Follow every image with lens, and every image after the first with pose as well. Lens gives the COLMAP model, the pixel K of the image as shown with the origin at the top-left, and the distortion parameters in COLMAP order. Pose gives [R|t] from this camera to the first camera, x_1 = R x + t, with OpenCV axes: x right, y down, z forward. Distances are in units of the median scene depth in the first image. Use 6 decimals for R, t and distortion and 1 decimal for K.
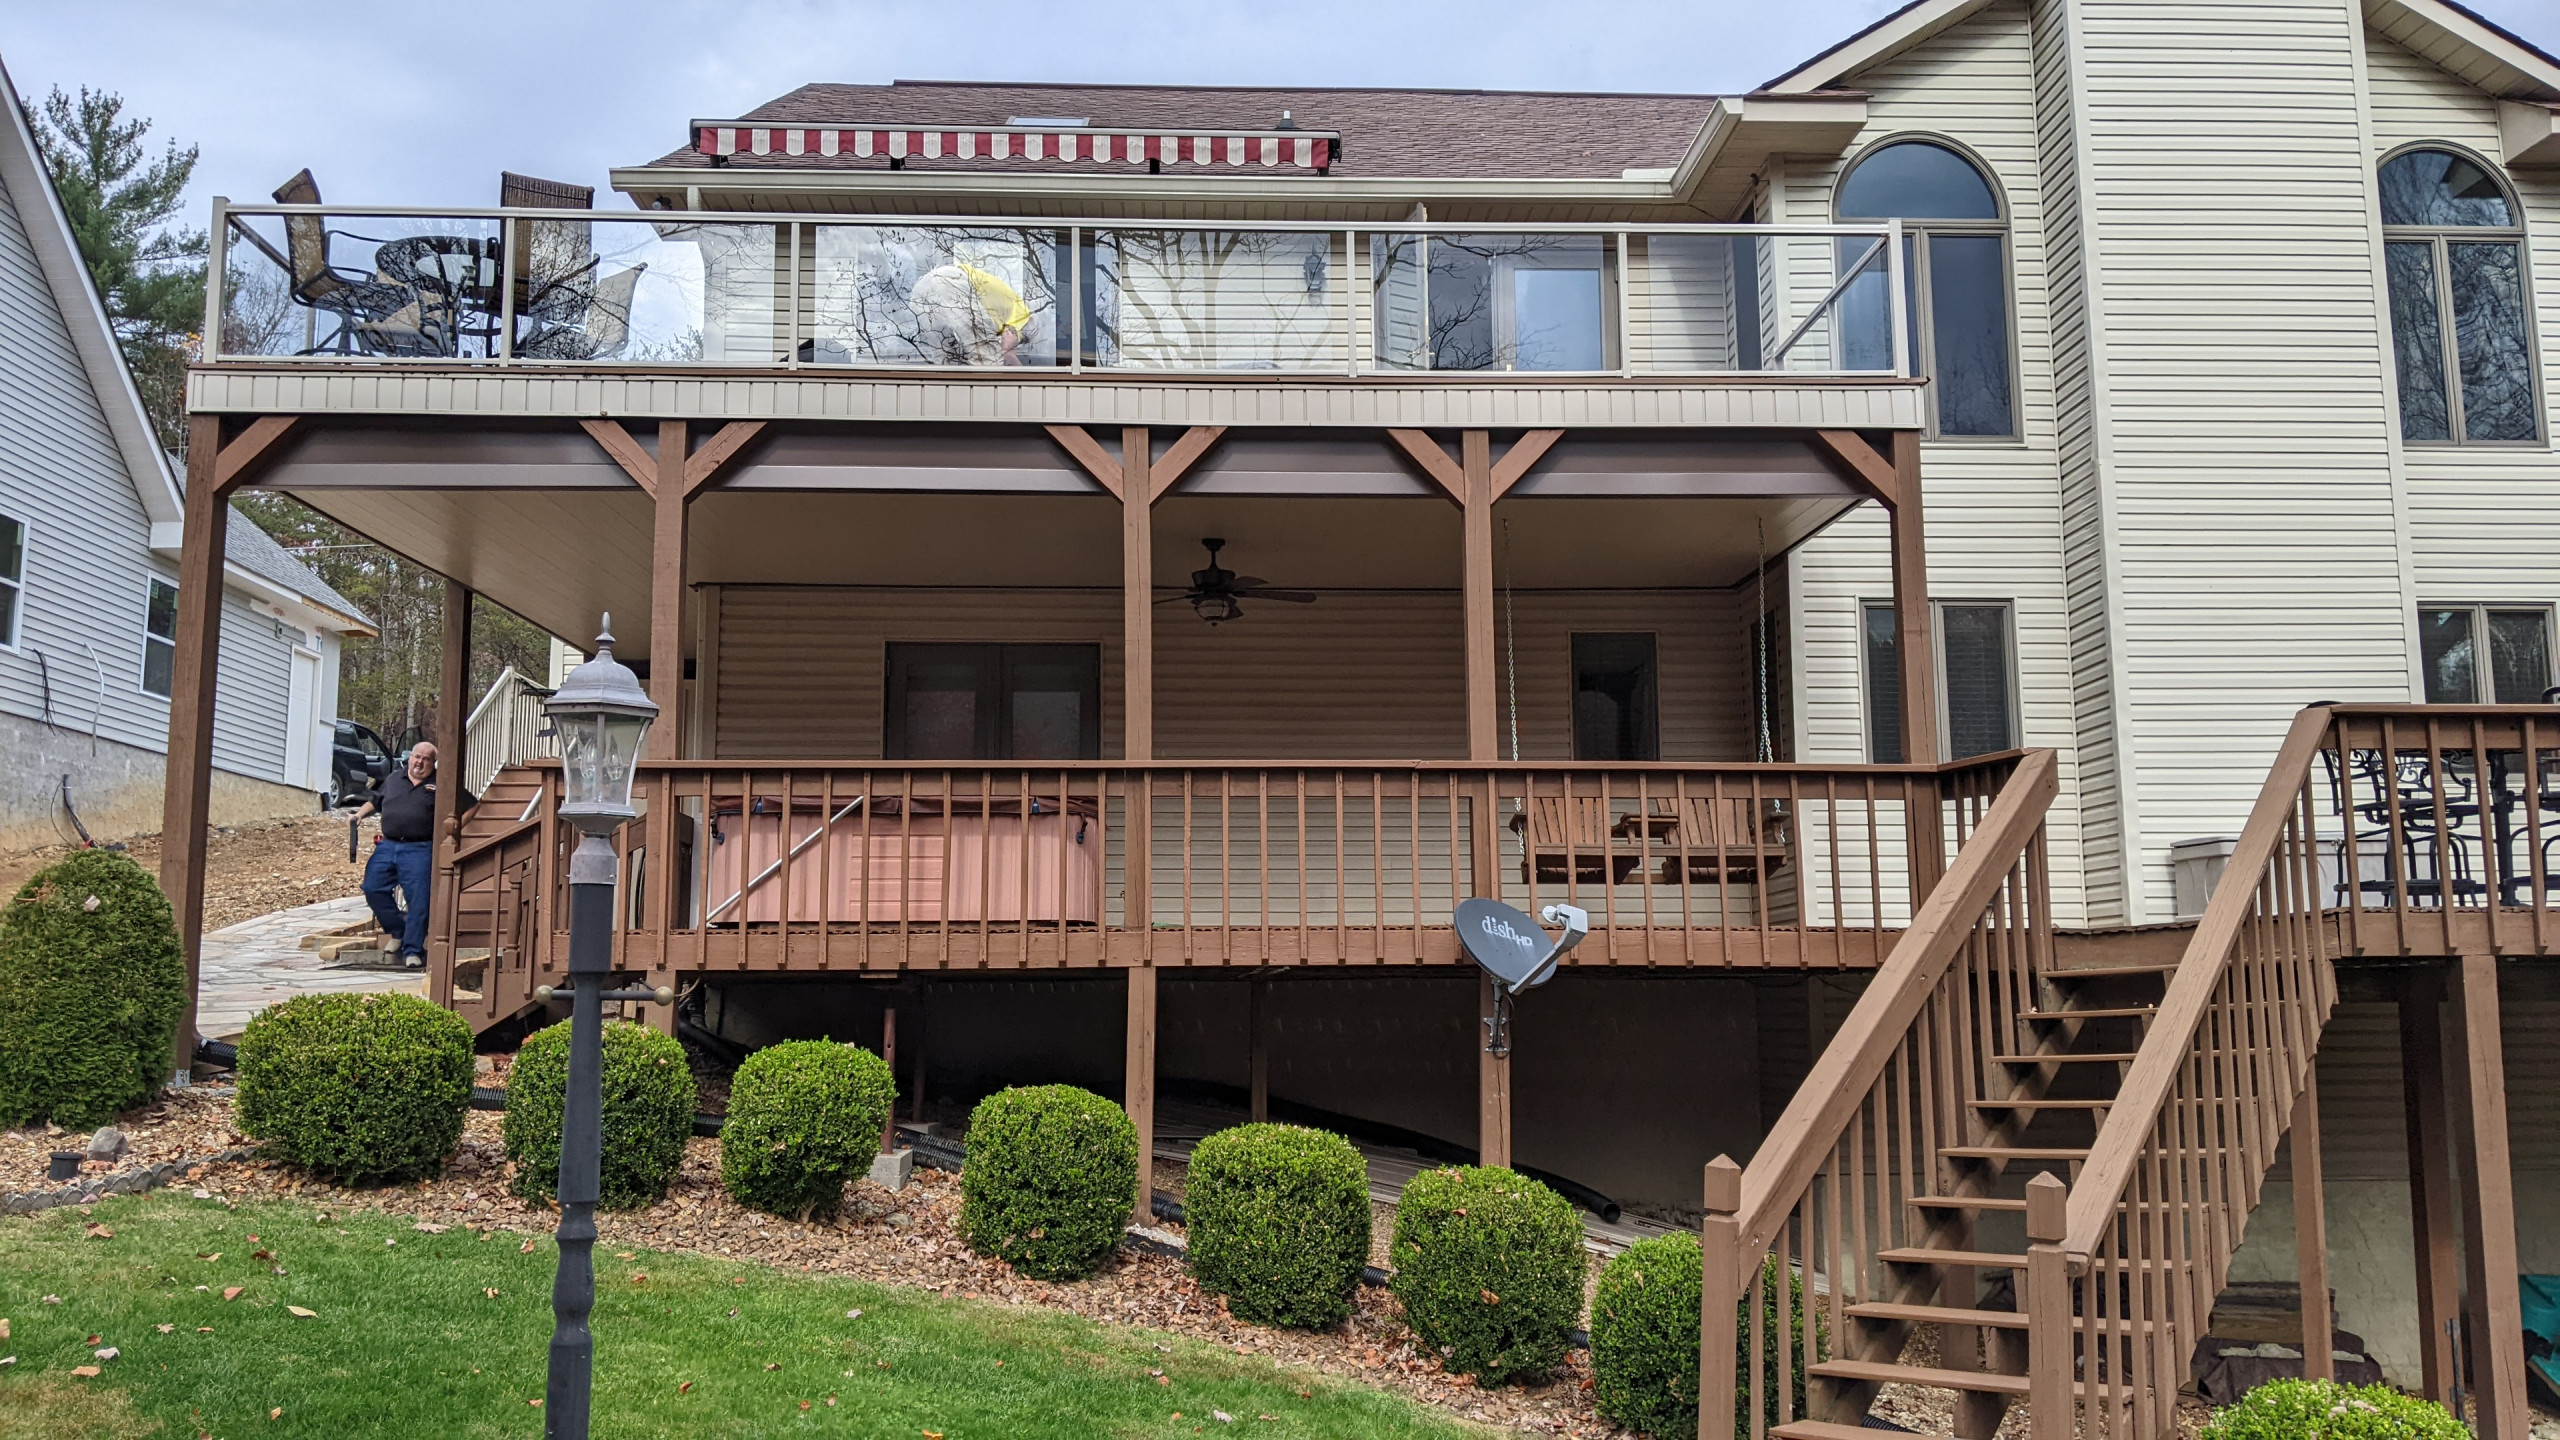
lens RADIAL K [[1993.3, 0, 1279.2], [0, 1993.3, 749.5], [0, 0, 1]] dist [0.094590, -0.134865]
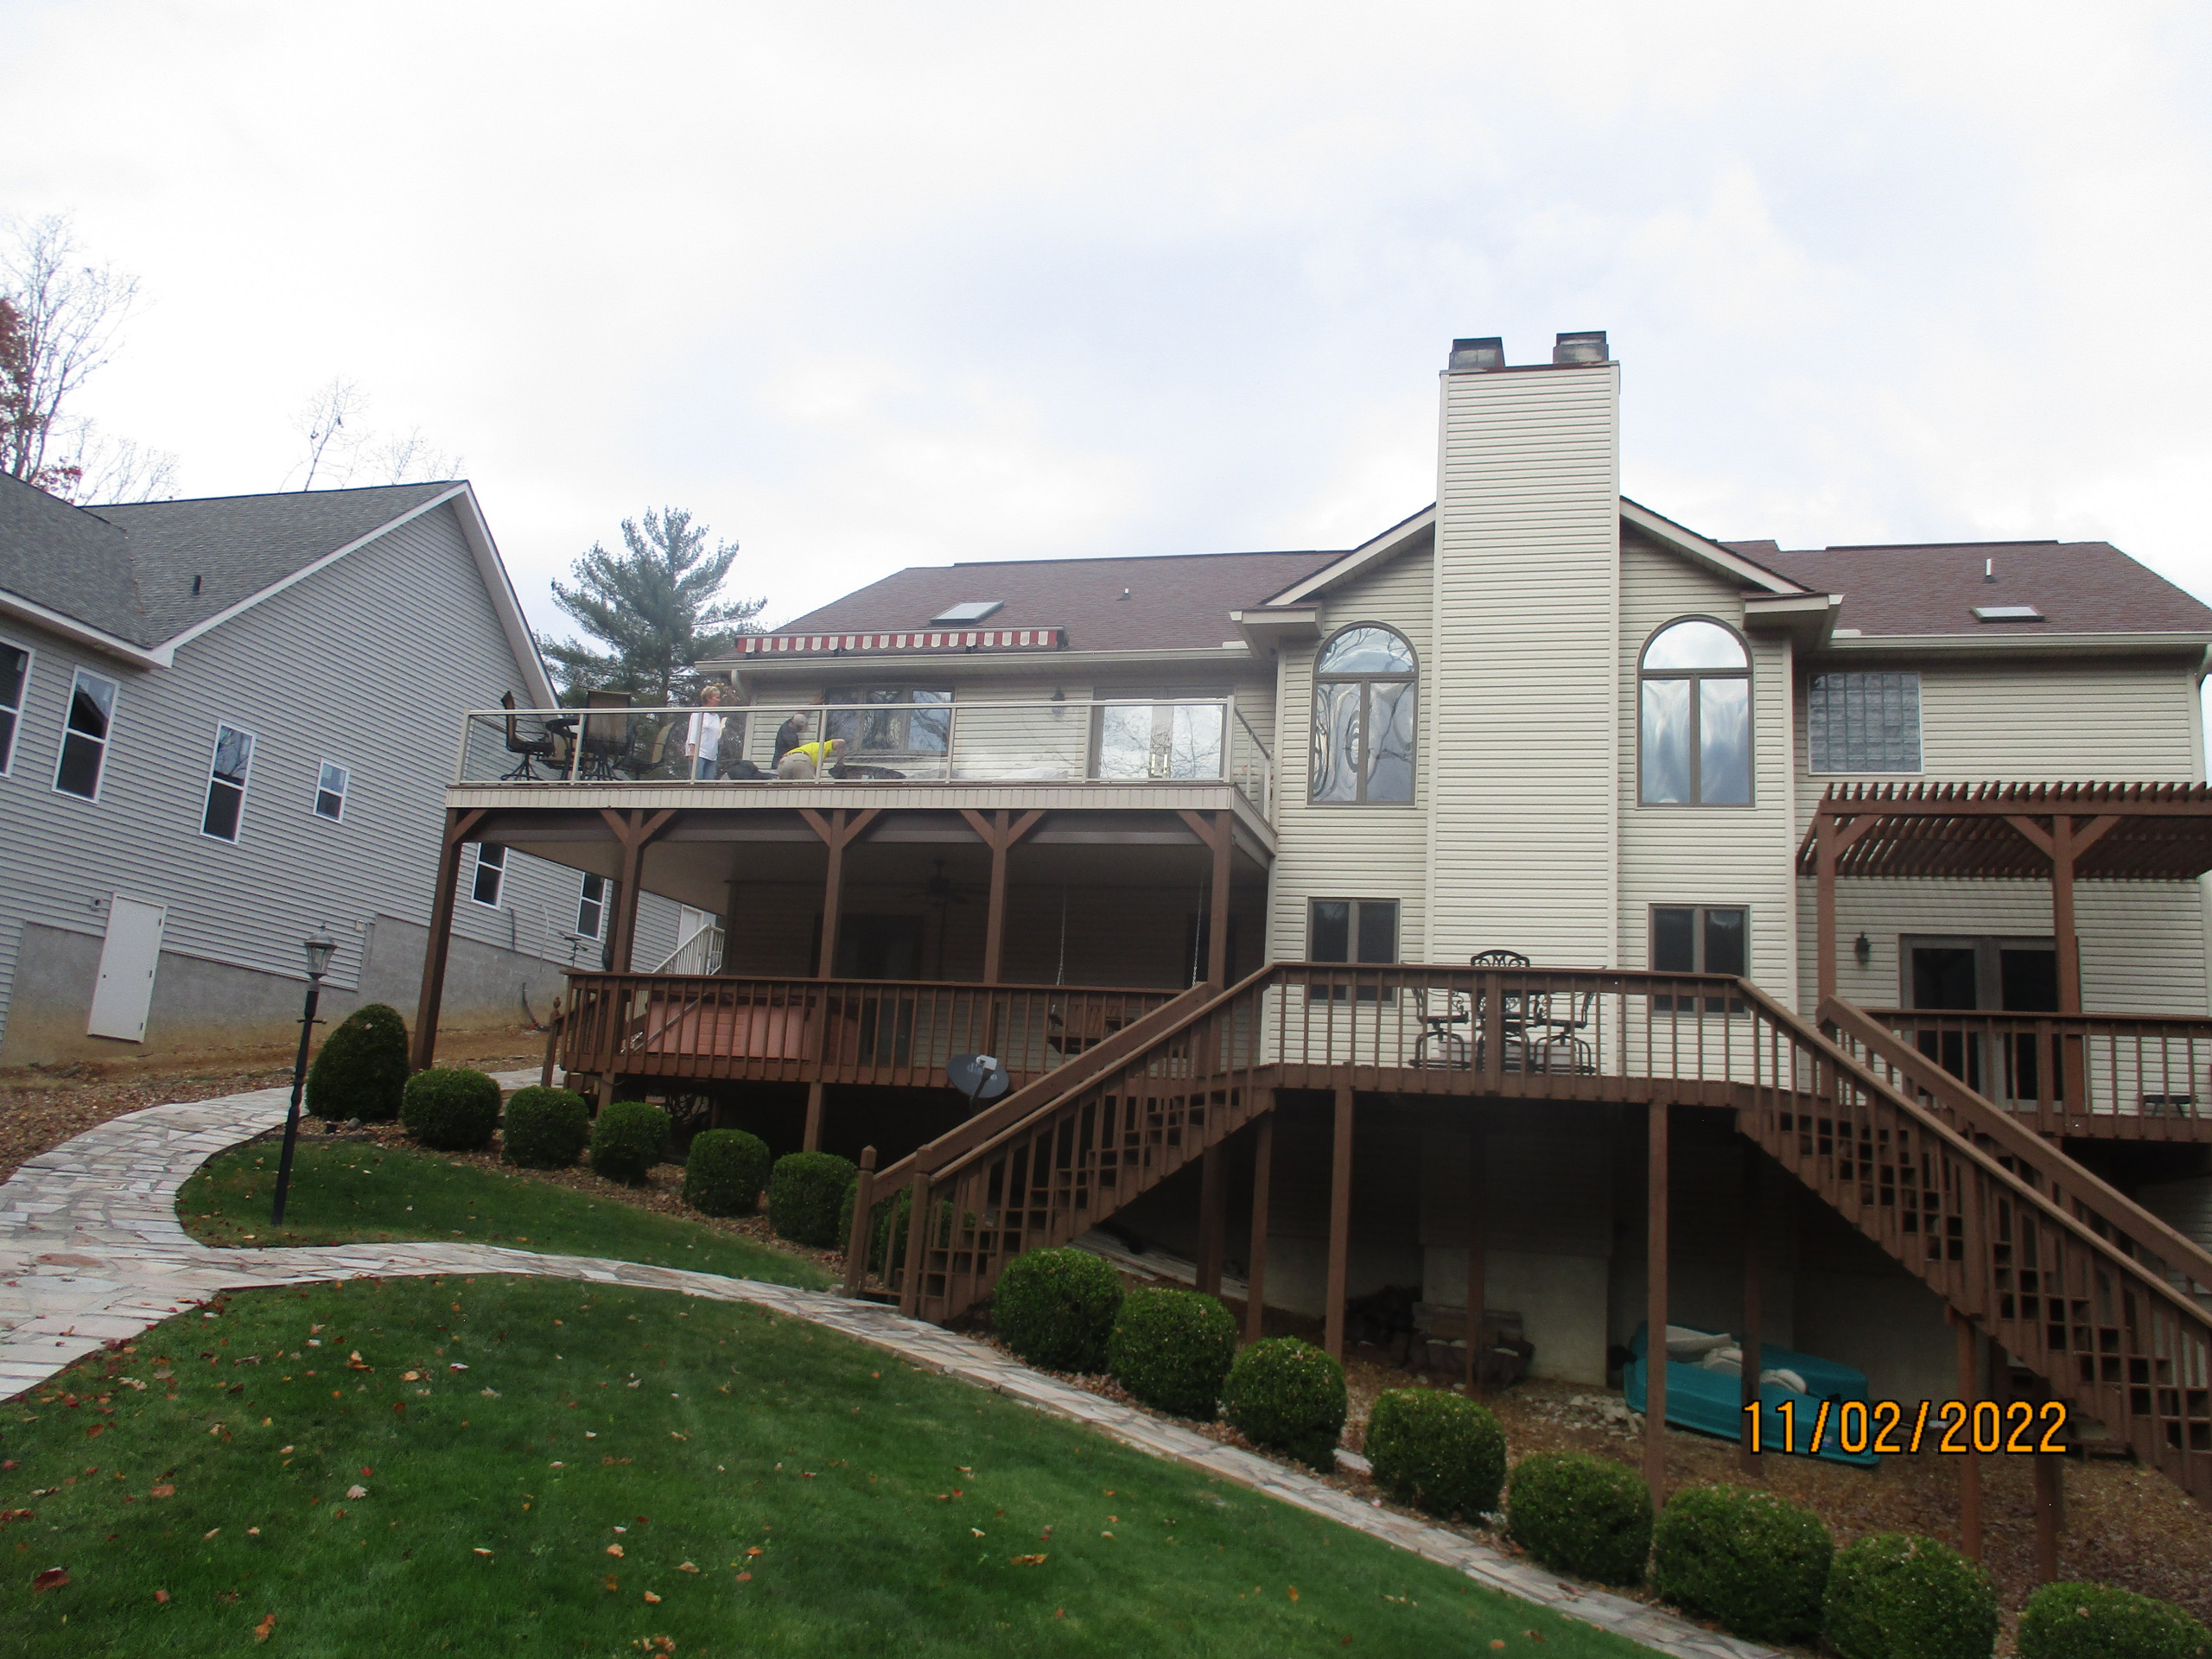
lens RADIAL K [[1790.7, 0, 1107.5], [0, 1790.7, 820.8], [0, 0, 1]] dist [-0.037623, 0.011118]
pose [[0.951715, -0.001693, -0.306979, 0.570187], [-0.028189, 0.995278, -0.092884, 0.005393], [0.305687, 0.097053, 0.947173, -0.470315]]
